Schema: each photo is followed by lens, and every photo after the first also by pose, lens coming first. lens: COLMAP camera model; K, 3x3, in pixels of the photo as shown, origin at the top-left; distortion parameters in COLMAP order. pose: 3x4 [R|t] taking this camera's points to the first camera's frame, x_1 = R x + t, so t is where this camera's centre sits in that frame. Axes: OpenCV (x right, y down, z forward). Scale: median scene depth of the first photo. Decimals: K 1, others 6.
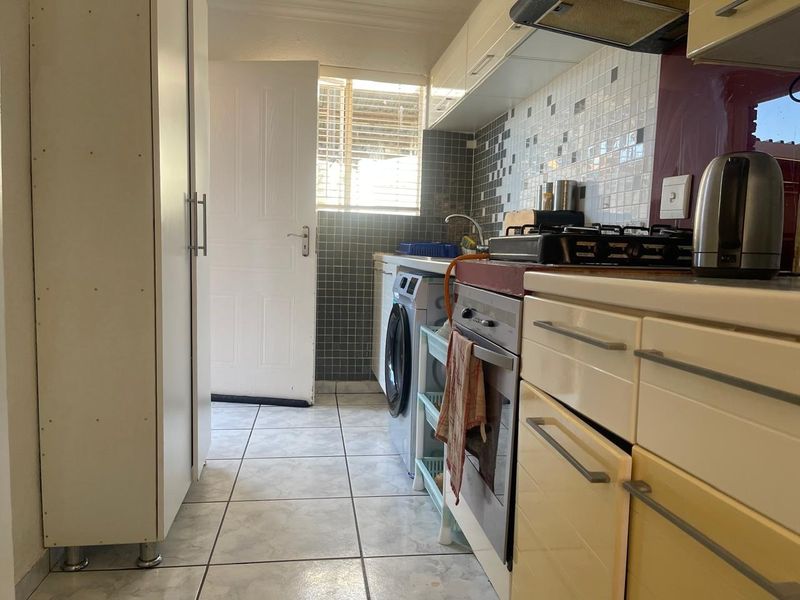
lens RADIAL K [[590.6, 0, 388.7], [0, 590.6, 300.7], [0, 0, 1]] dist [0.050064, -0.047271]
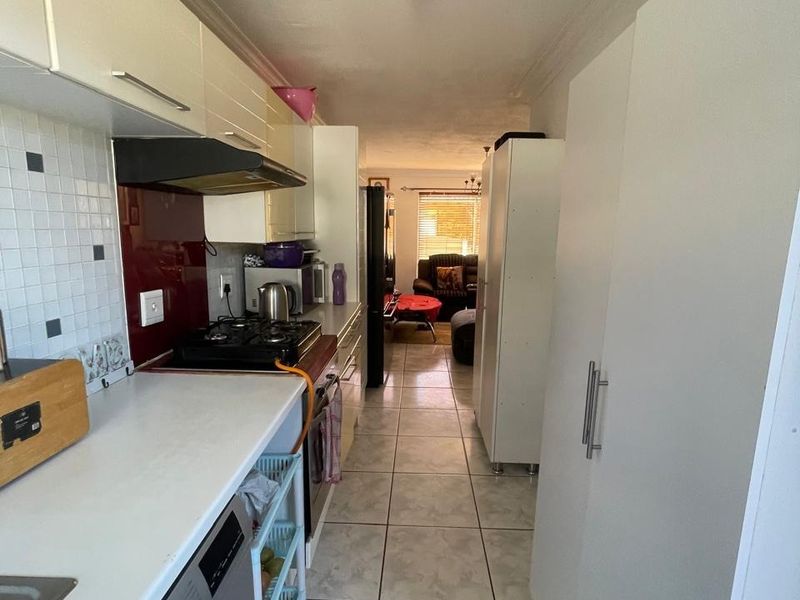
lens RADIAL K [[420.5, 0, 395.7], [0, 420.5, 293.8], [0, 0, 1]] dist [0.005340, 0.000424]
pose [[-0.980237, -0.071862, 0.184313, -0.138731], [-0.025487, 0.969800, 0.242568, -0.295878], [-0.196178, 0.233076, -0.952465, 1.192276]]
